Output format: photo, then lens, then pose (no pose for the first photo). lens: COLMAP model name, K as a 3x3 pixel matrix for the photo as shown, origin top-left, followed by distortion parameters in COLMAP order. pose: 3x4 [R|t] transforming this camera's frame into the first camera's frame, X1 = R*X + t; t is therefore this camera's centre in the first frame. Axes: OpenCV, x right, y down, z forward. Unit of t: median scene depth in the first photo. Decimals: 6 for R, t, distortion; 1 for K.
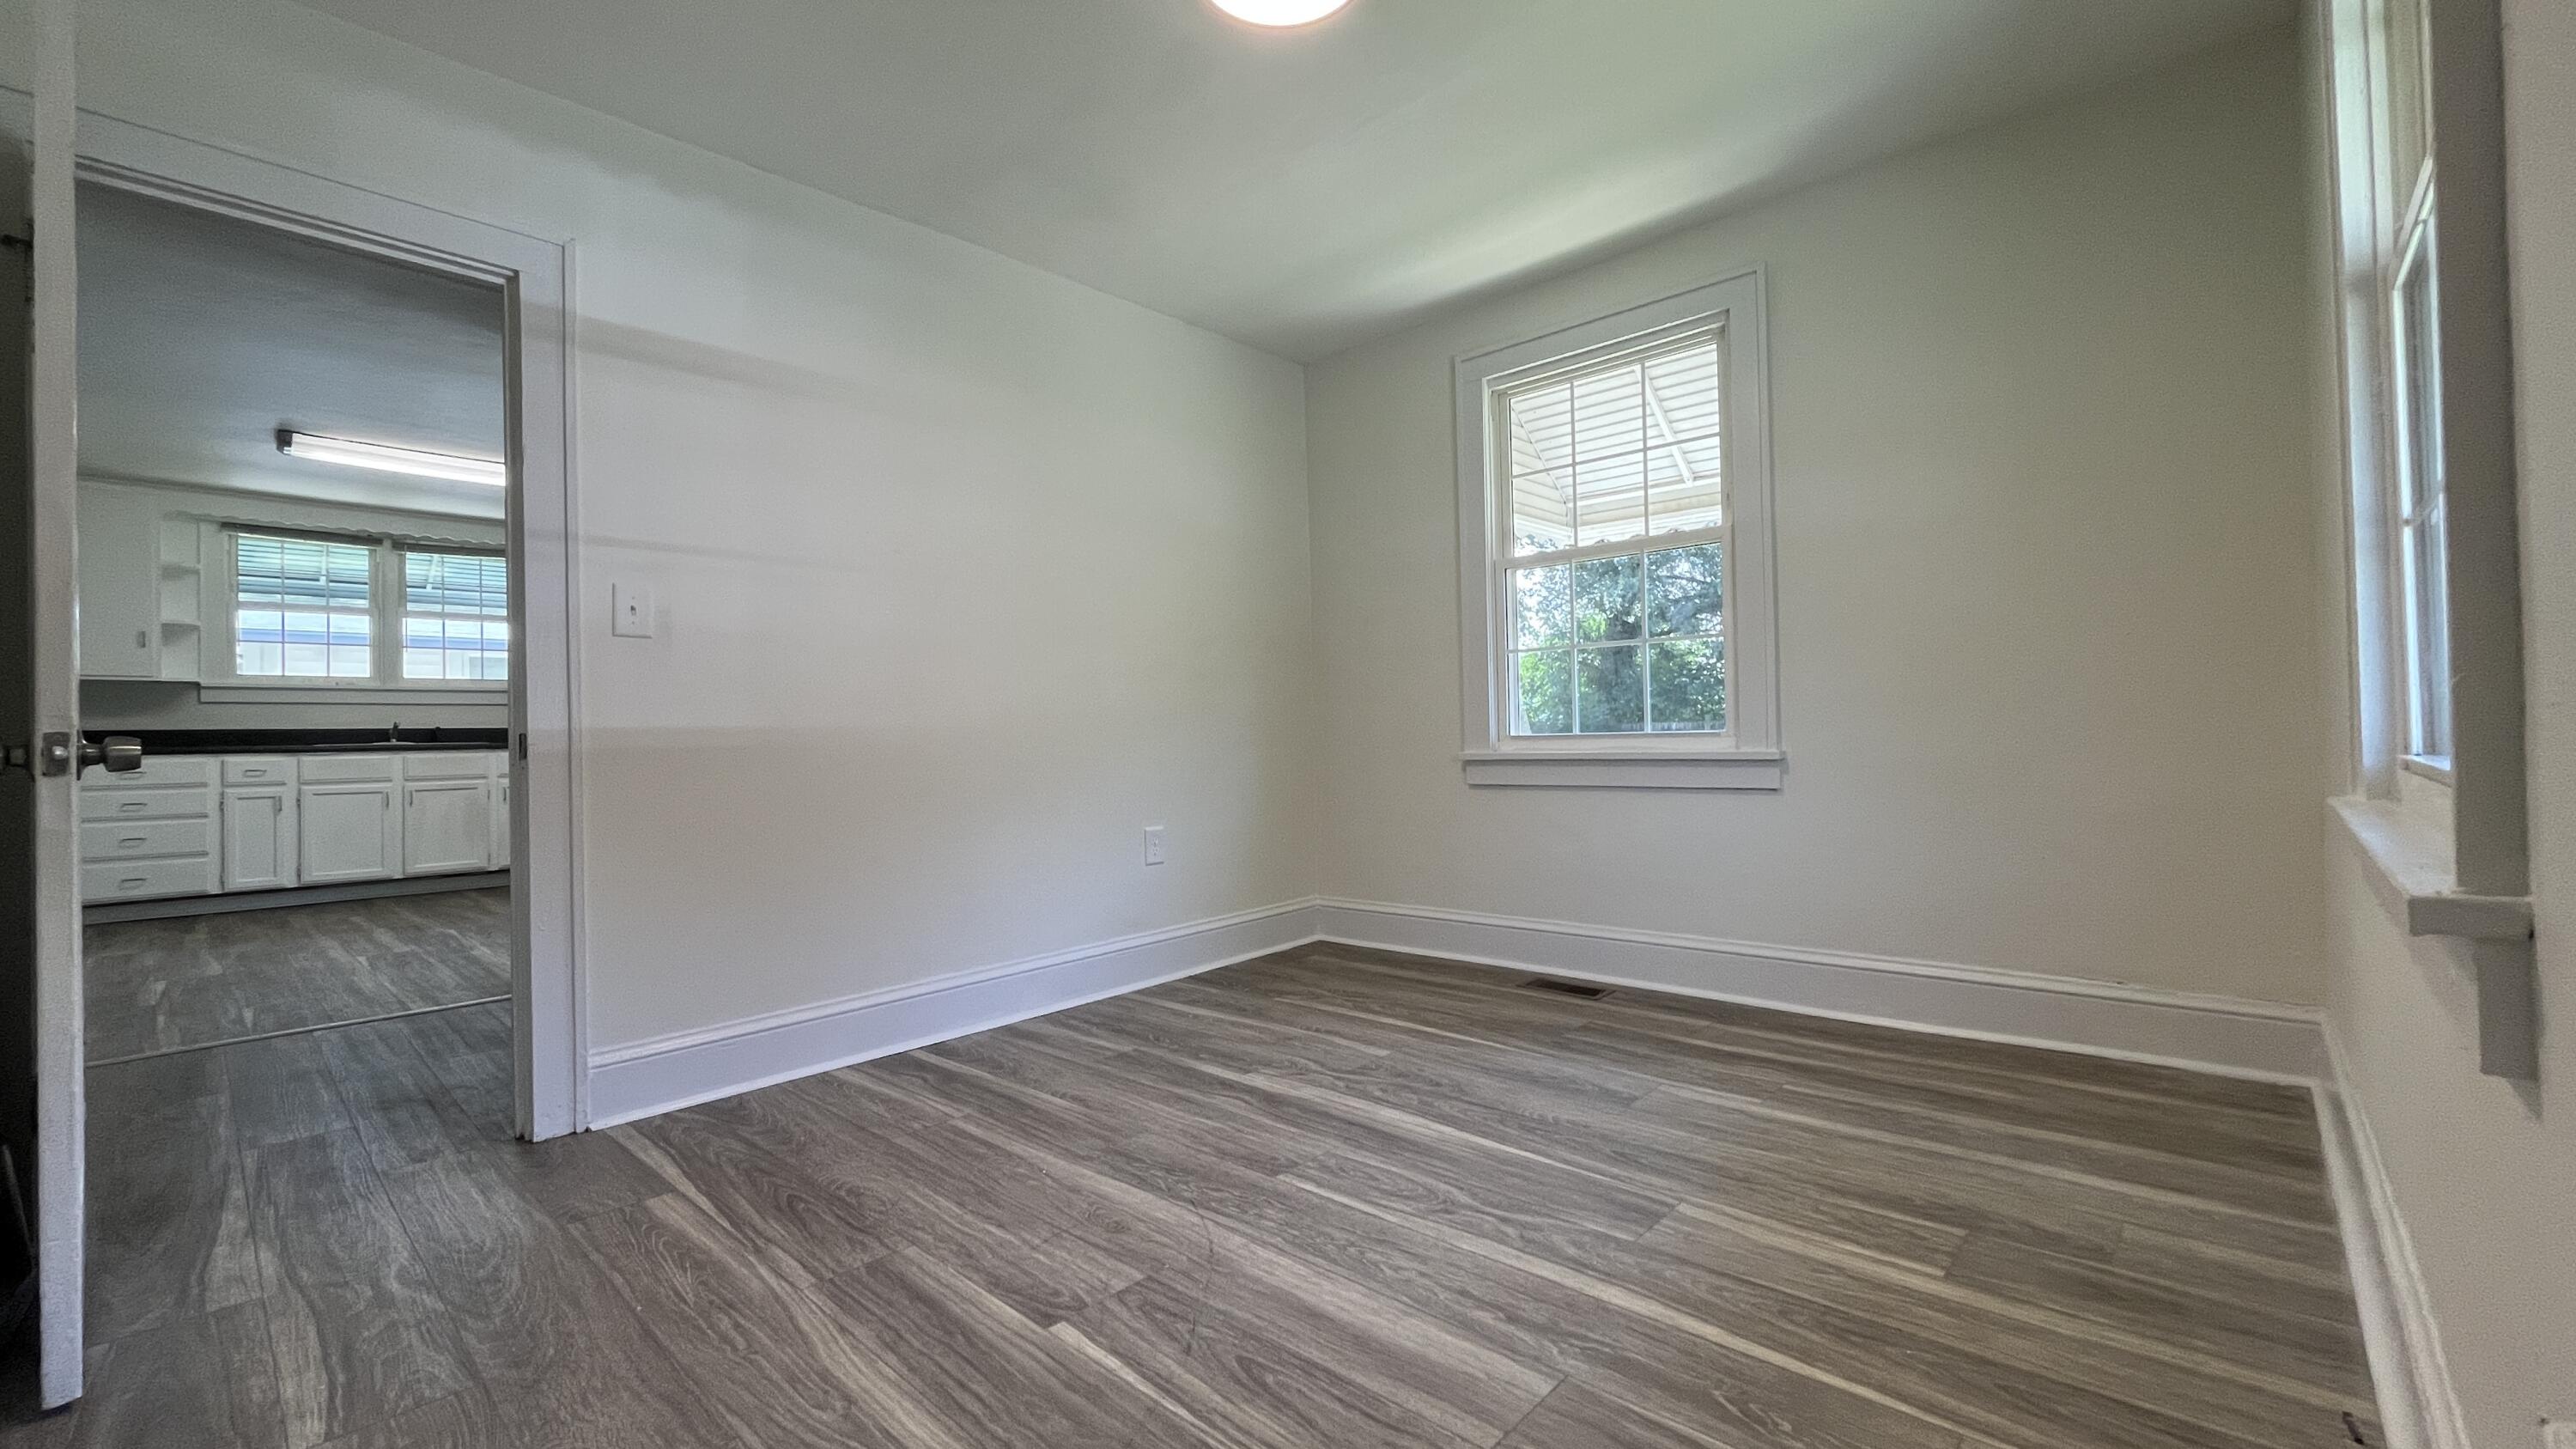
lens RADIAL K [[1013.9, 0, 1282.0], [0, 1013.9, 715.5], [0, 0, 1]] dist [0.000639, -0.000072]
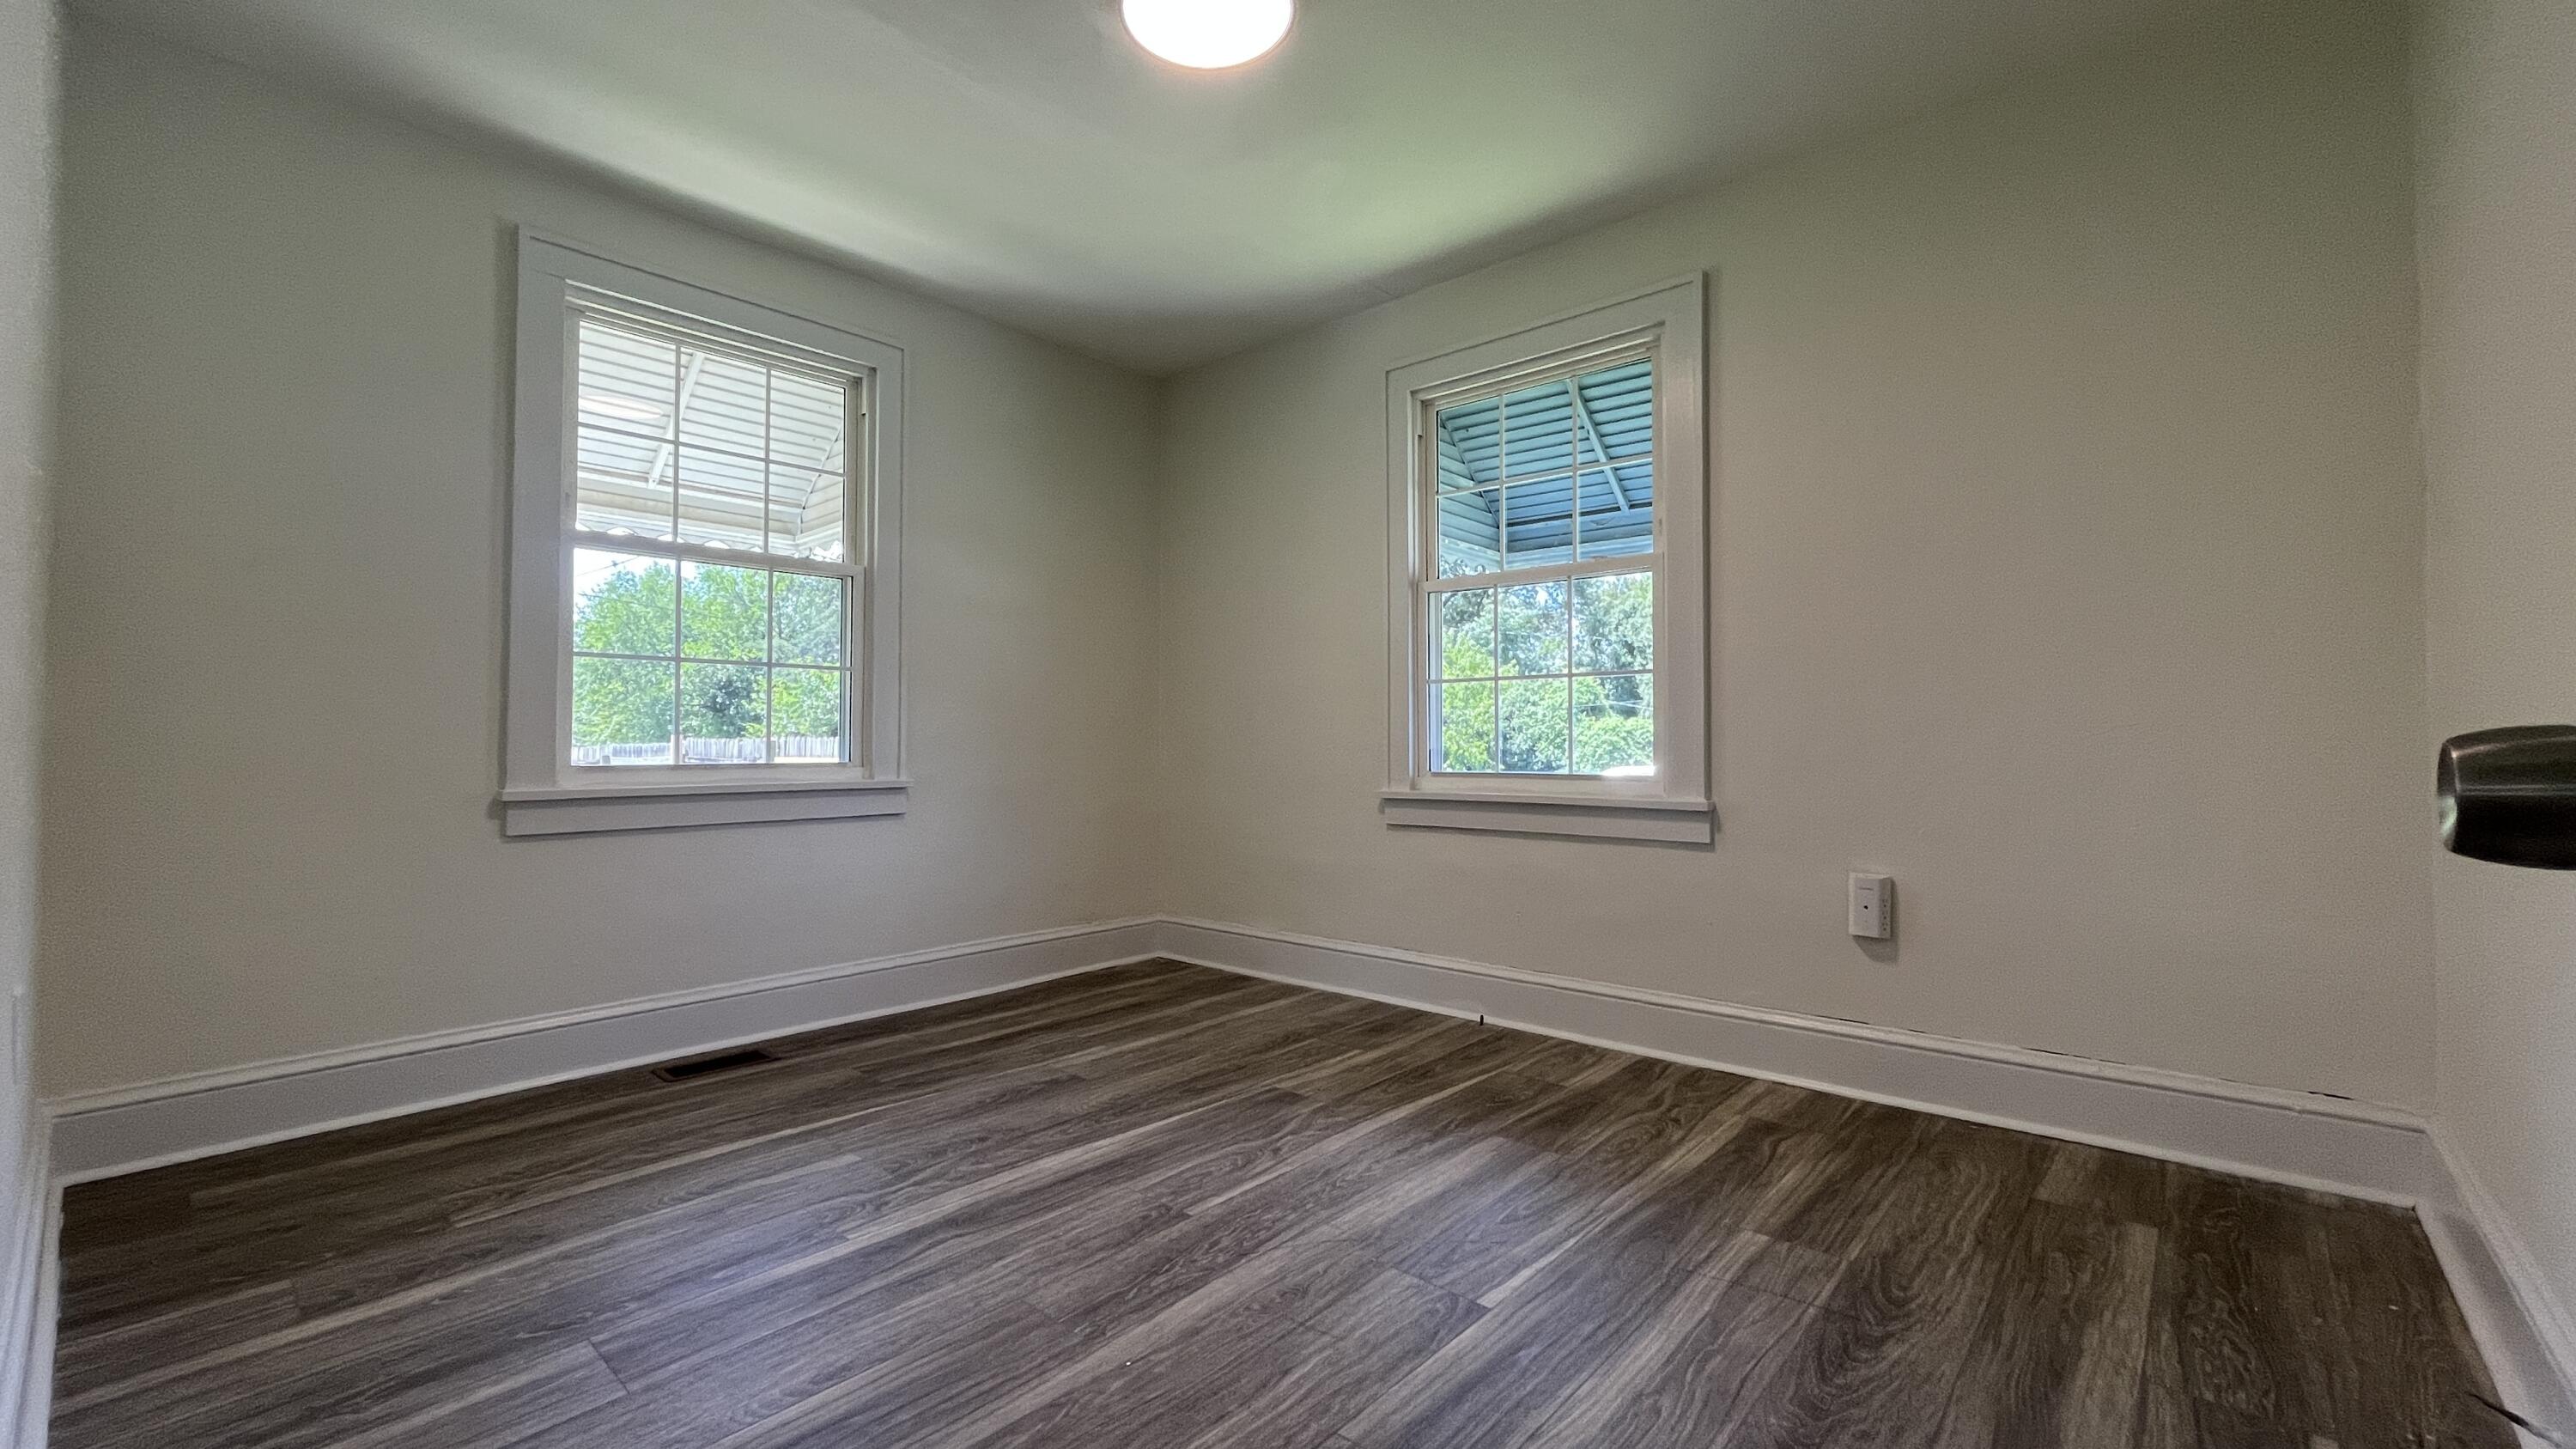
lens RADIAL K [[1013.9, 0, 1282.0], [0, 1013.9, 715.5], [0, 0, 1]] dist [0.000639, -0.000072]
pose [[0.002049, 0.052997, 0.998593, -0.920157], [-0.016308, 0.998464, -0.052957, 0.024256], [-0.999865, -0.016176, 0.002910, 0.841717]]
